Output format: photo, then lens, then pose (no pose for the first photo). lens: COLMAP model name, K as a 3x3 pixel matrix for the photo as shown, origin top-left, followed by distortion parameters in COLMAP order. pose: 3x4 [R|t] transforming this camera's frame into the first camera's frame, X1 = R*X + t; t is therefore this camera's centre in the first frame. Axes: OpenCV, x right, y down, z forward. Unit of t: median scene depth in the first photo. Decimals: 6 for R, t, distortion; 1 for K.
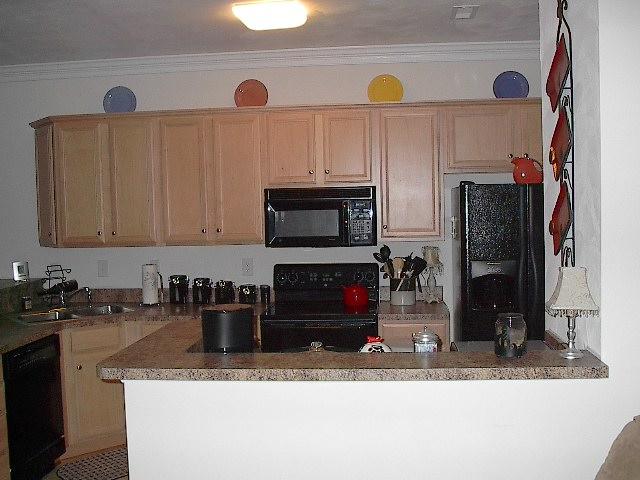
lens RADIAL K [[703.2, 0, 334.2], [0, 703.2, 240.8], [0, 0, 1]] dist [-0.145532, 0.182531]
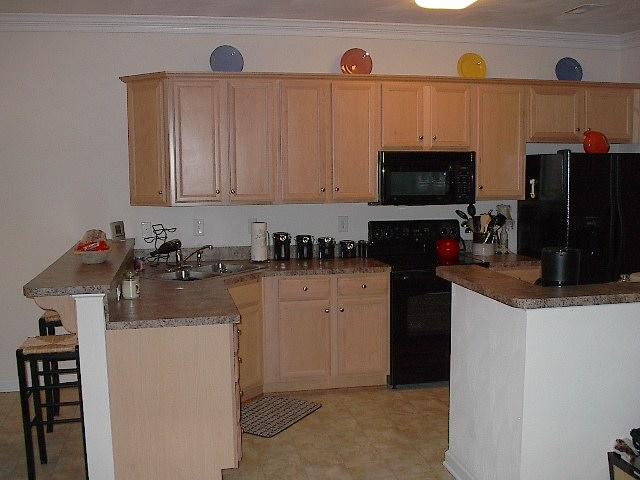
lens RADIAL K [[684.1, 0, 320.0], [0, 684.1, 240.0], [0, 0, 1]] dist [-0.110027, 0.022265]
pose [[0.958127, -0.015237, 0.285936, -0.479536], [0.002874, 0.999045, 0.043607, 0.016535], [-0.286328, -0.040959, 0.957256, 0.008235]]
